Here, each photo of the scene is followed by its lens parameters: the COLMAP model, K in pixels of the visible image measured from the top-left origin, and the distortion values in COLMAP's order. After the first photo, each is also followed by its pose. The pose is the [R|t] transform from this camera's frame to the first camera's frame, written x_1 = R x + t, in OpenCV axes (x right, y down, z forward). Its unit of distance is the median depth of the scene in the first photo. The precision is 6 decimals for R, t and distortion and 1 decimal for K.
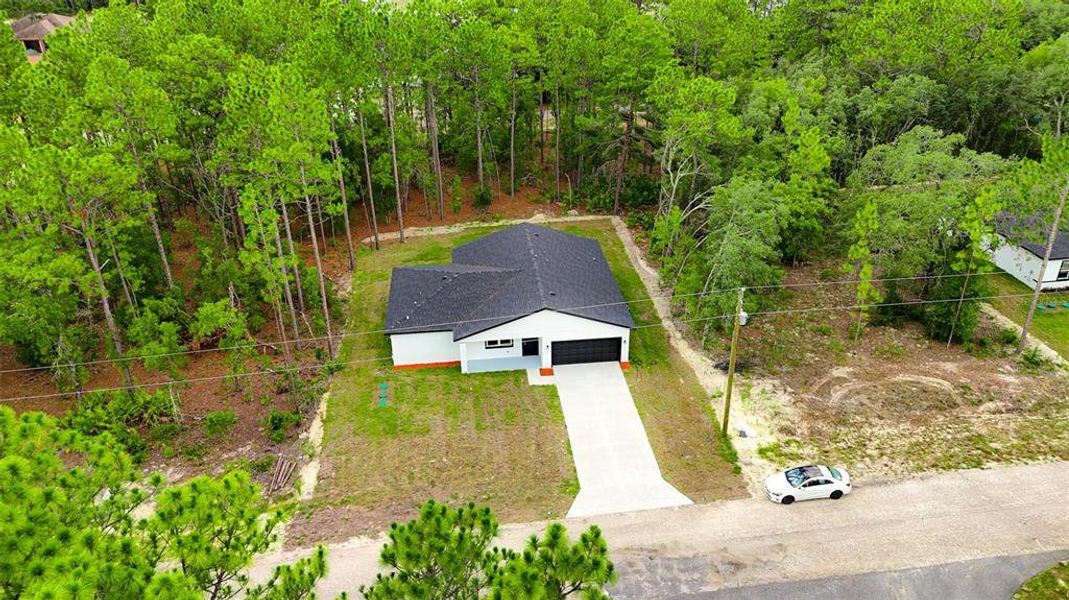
lens RADIAL K [[795.3, 0, 538.5], [0, 795.3, 301.1], [0, 0, 1]] dist [0.025453, -0.008091]
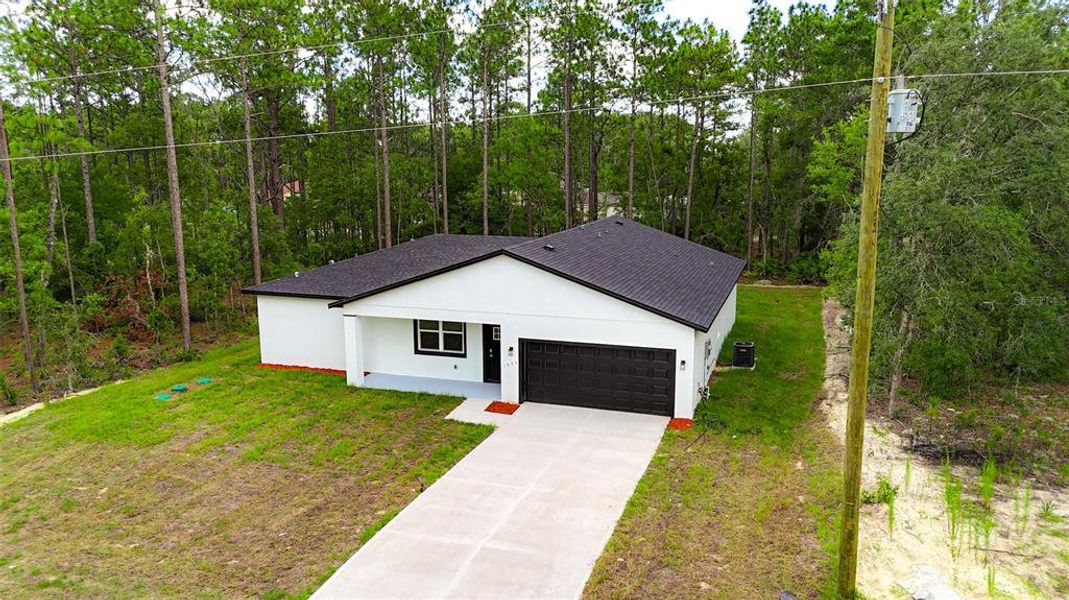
lens RADIAL K [[795.3, 0, 538.5], [0, 795.3, 301.1], [0, 0, 1]] dist [0.025453, -0.008091]
pose [[0.907435, 0.081980, -0.412117, 0.219104], [-0.201138, 0.945864, -0.254727, 0.148318], [0.368924, 0.314040, 0.874799, 0.615263]]
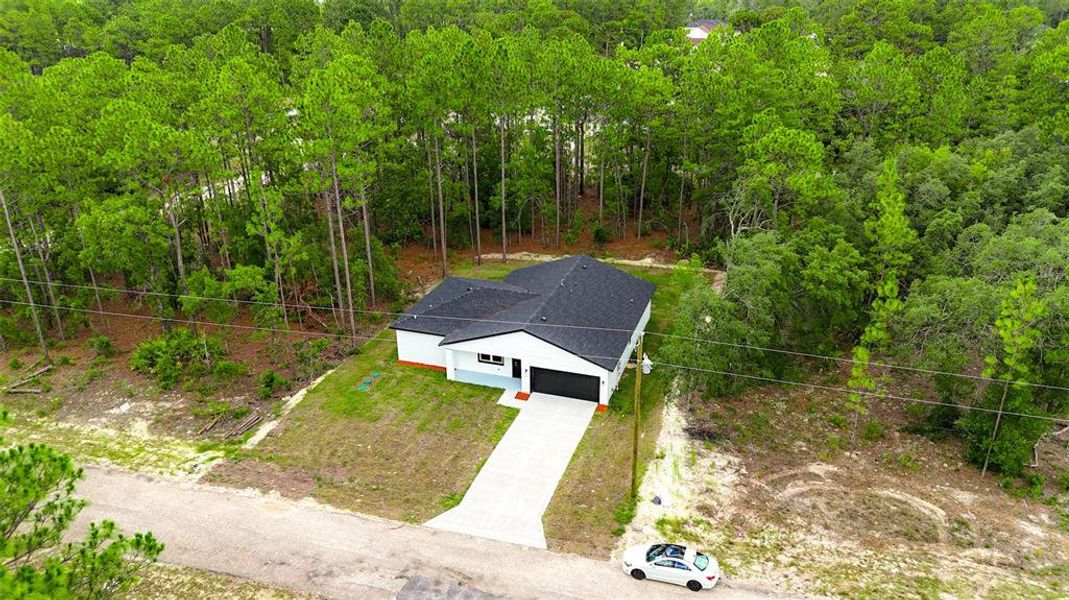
lens RADIAL K [[795.3, 0, 538.5], [0, 795.3, 301.1], [0, 0, 1]] dist [0.025453, -0.008091]
pose [[0.907108, 0.171751, -0.384262, 0.403333], [-0.199255, 0.979405, -0.032615, 0.001641], [0.370747, 0.106151, 0.922648, 0.085607]]
